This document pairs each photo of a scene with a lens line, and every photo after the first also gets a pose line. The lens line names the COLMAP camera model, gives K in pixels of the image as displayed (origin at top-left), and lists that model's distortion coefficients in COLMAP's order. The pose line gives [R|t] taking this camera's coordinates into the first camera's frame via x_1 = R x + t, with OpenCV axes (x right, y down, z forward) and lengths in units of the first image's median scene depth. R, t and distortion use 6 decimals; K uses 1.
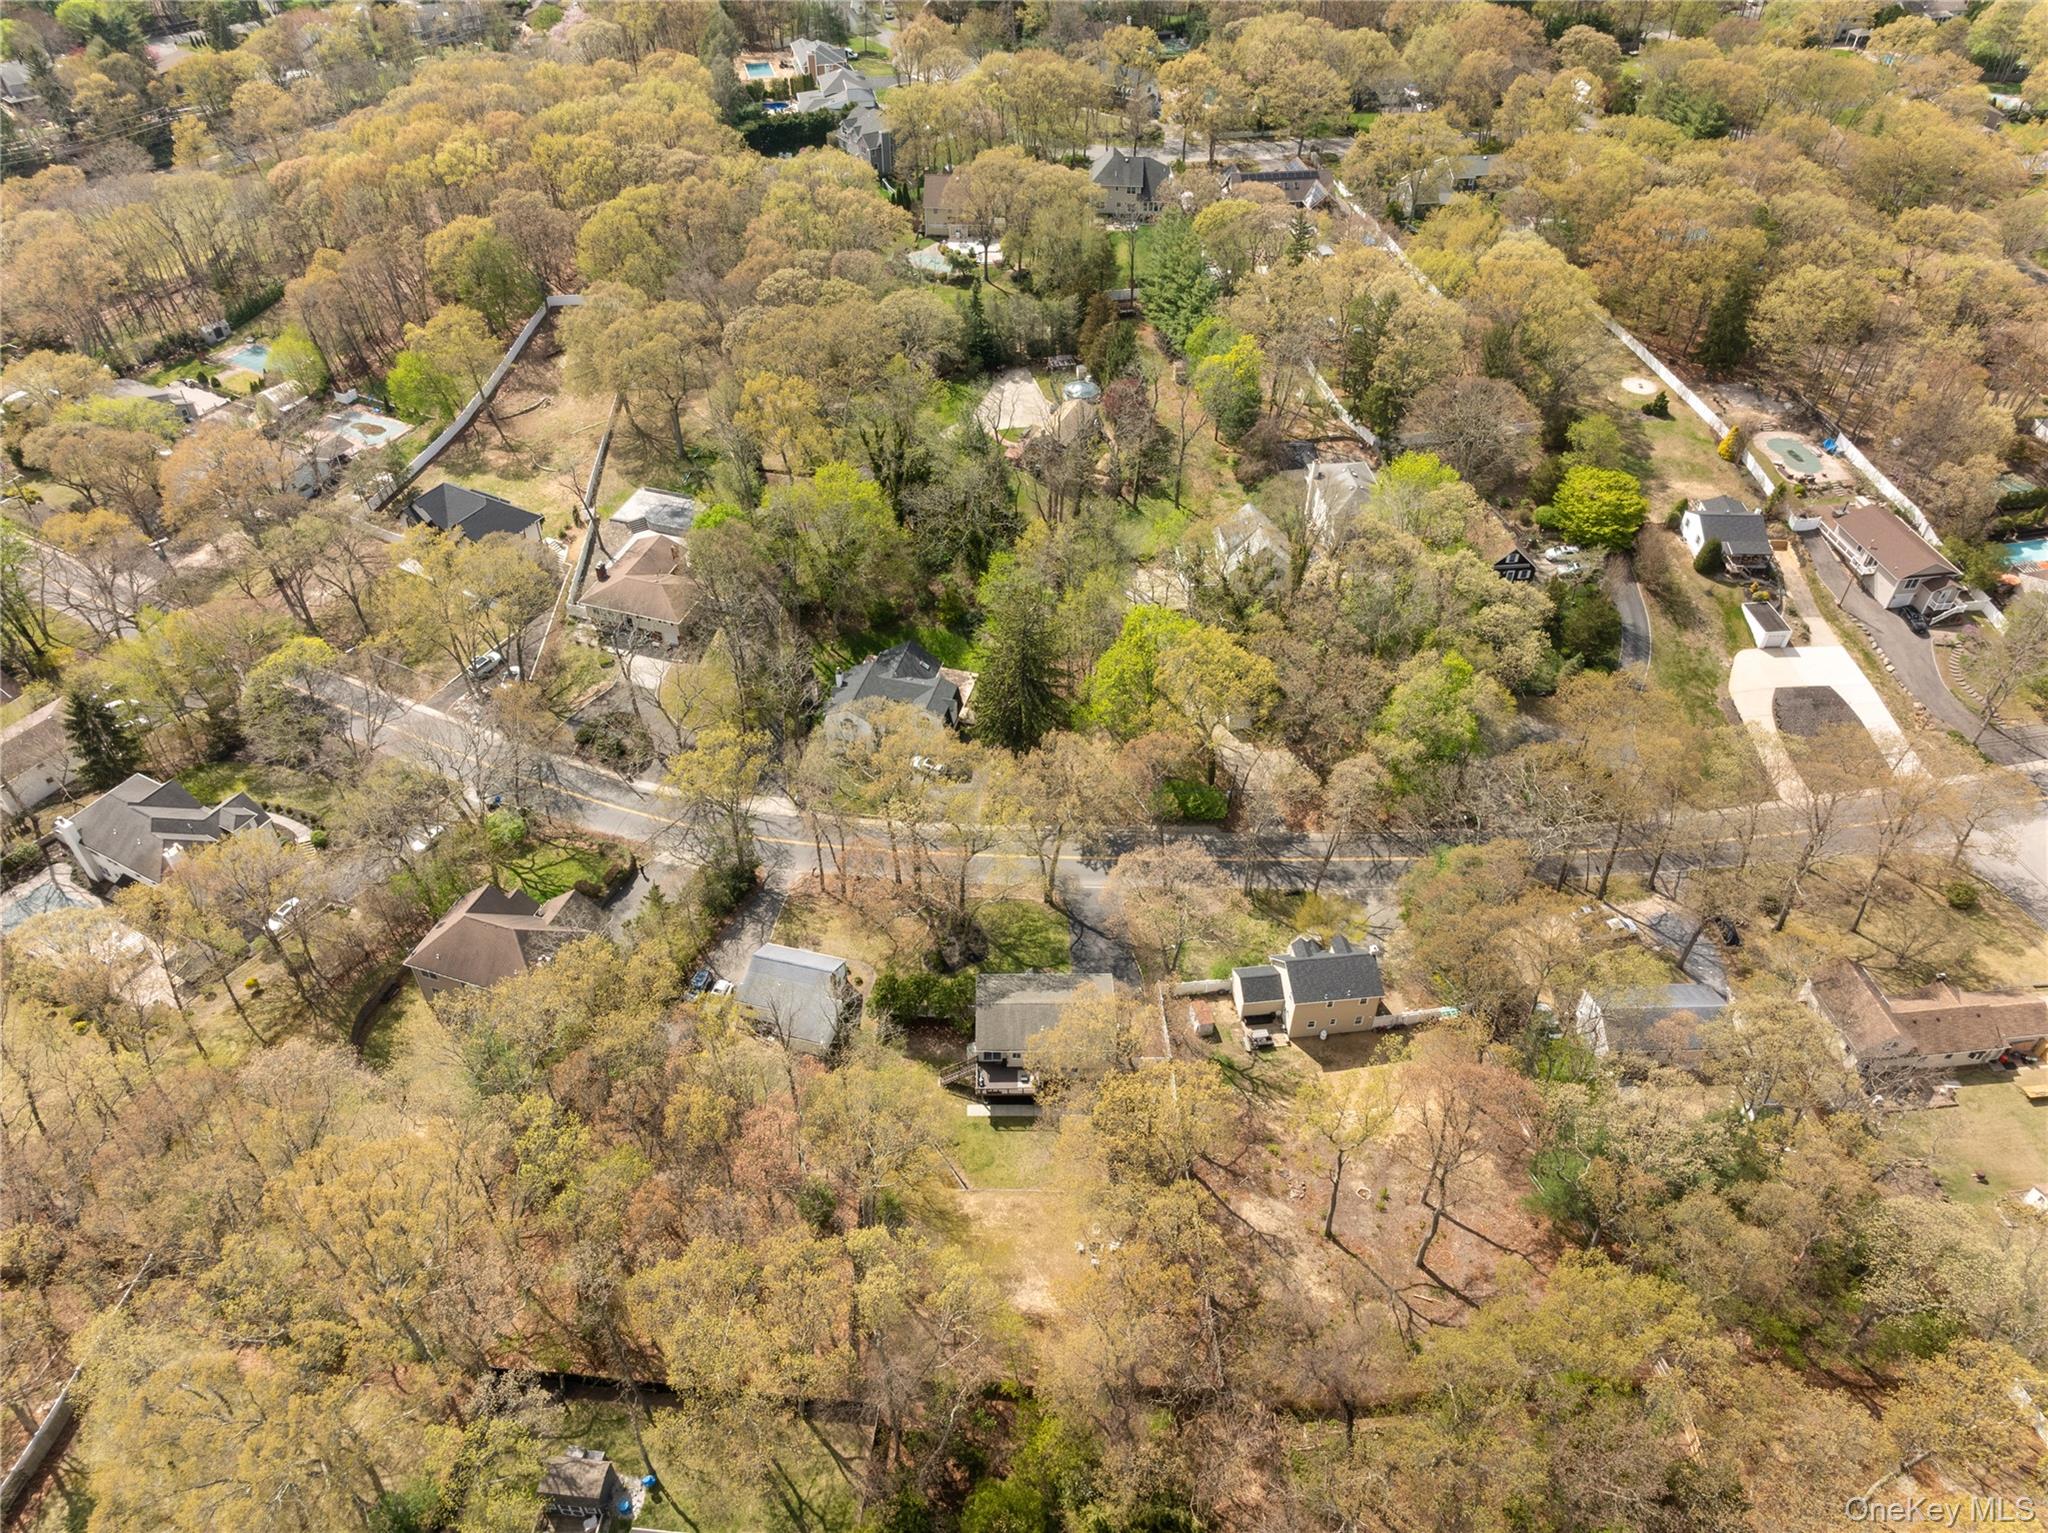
lens RADIAL K [[1416.2, 0, 1027.3], [0, 1416.2, 772.4], [0, 0, 1]] dist [0.004989, -0.003923]
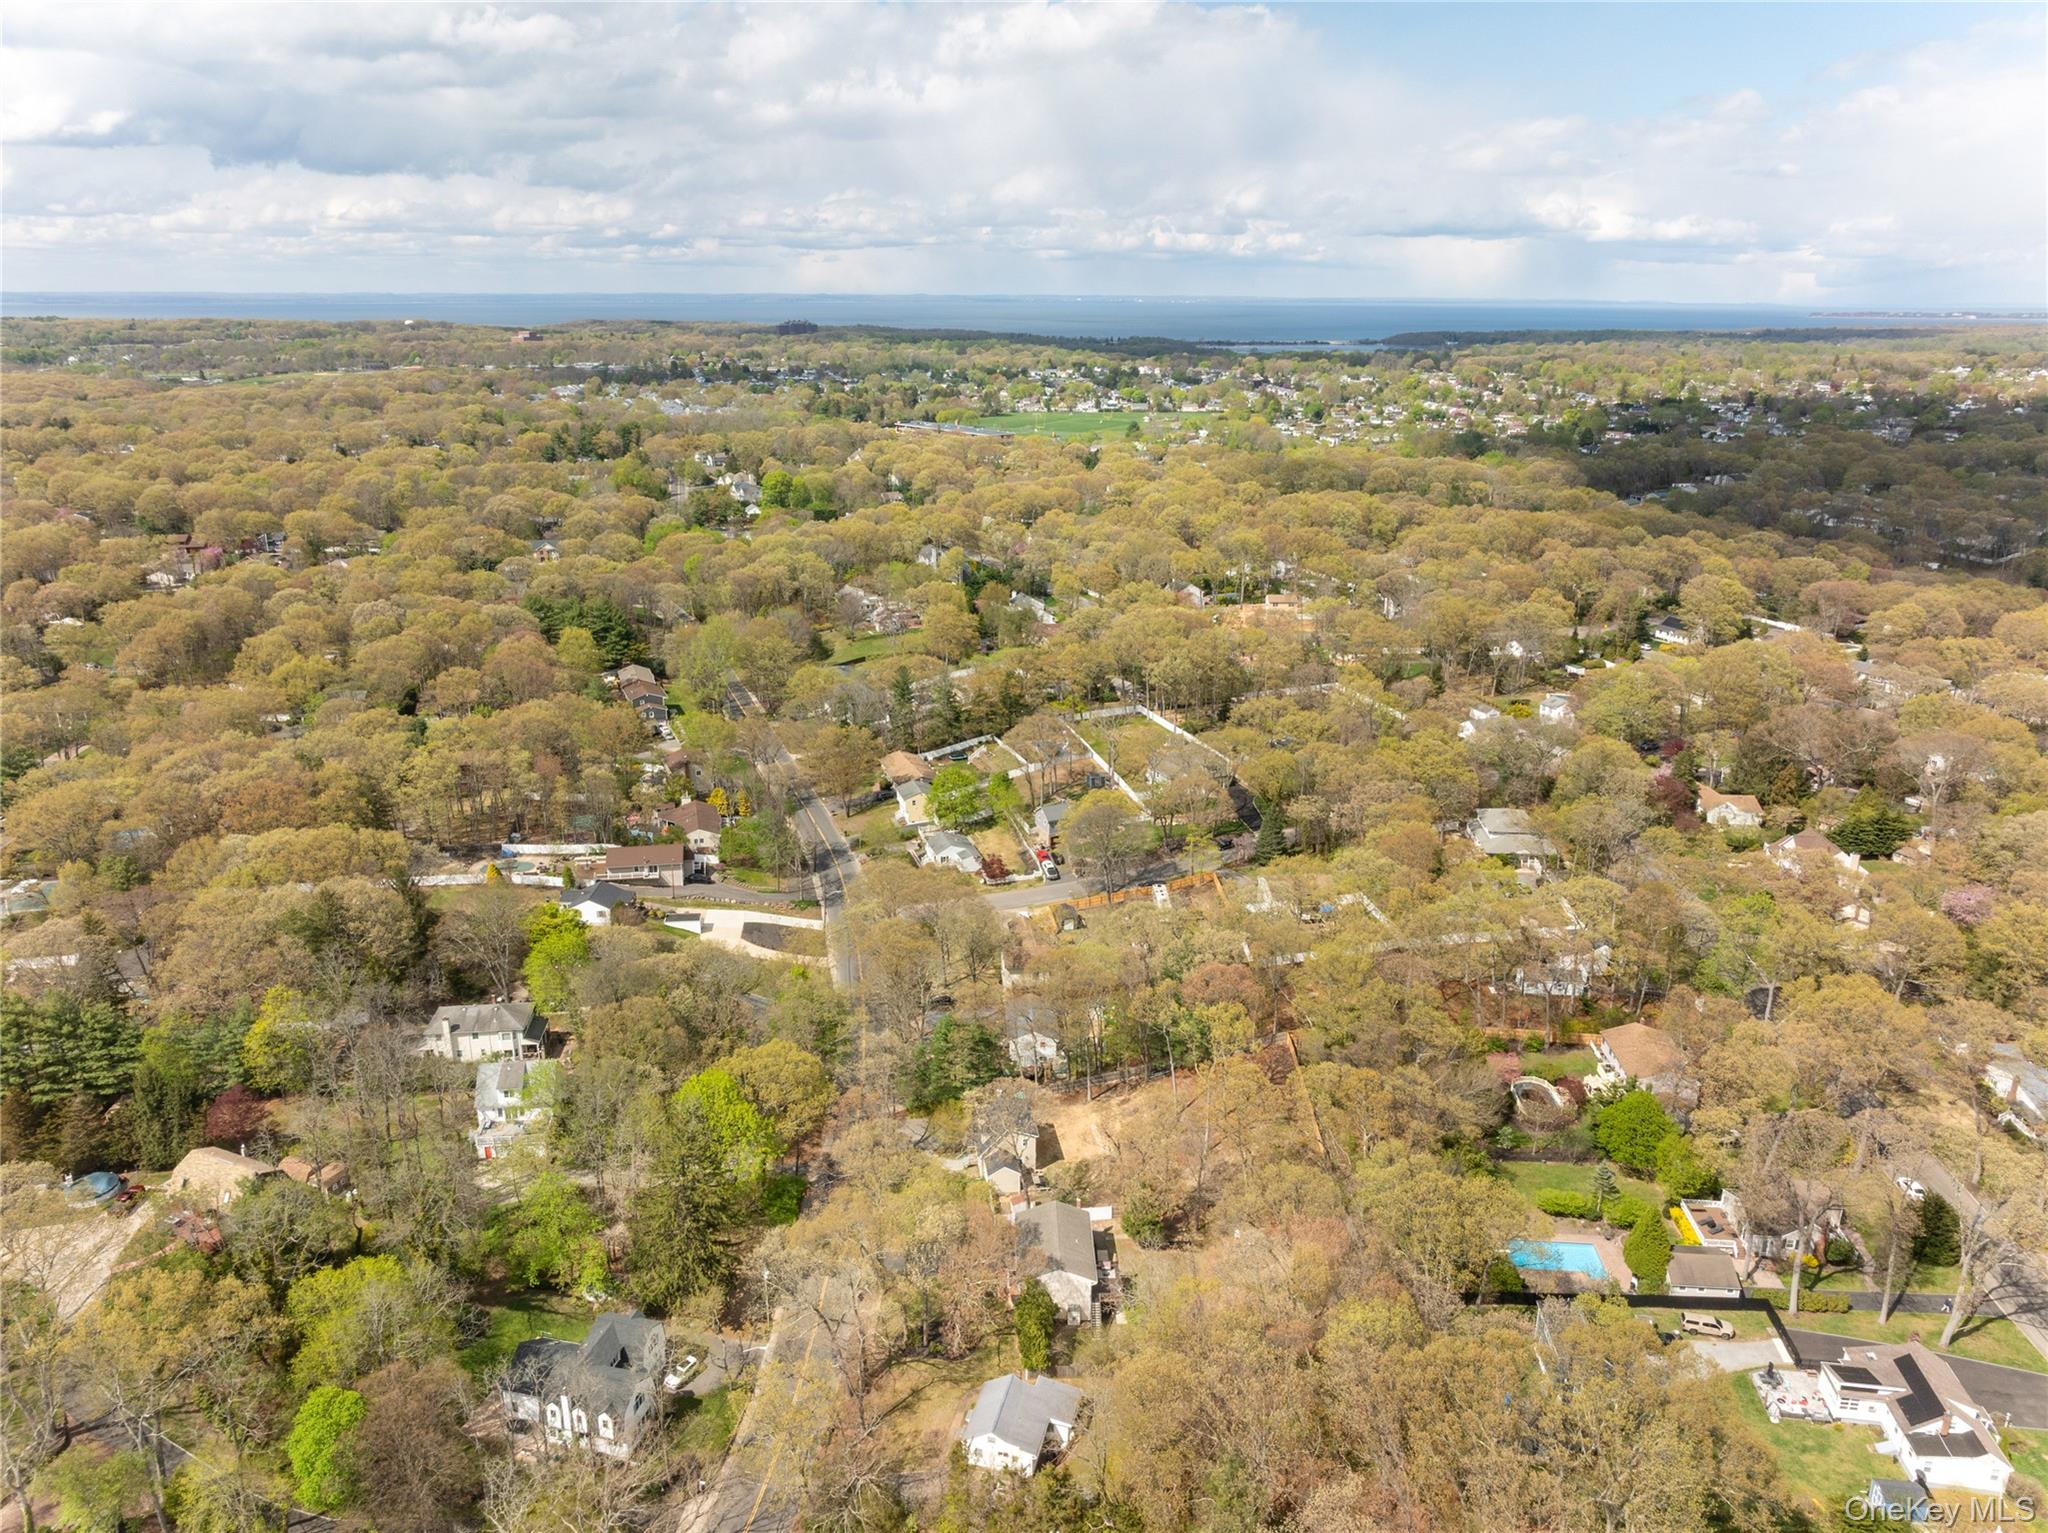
lens RADIAL K [[1423.4, 0, 1018.1], [0, 1423.4, 765.6], [0, 0, 1]] dist [-0.008681, 0.008720]
pose [[-0.004851, -0.324881, 0.945742, -0.977199], [0.672769, 0.698651, 0.243451, -0.429107], [-0.739836, 0.637448, 0.215181, 0.453590]]
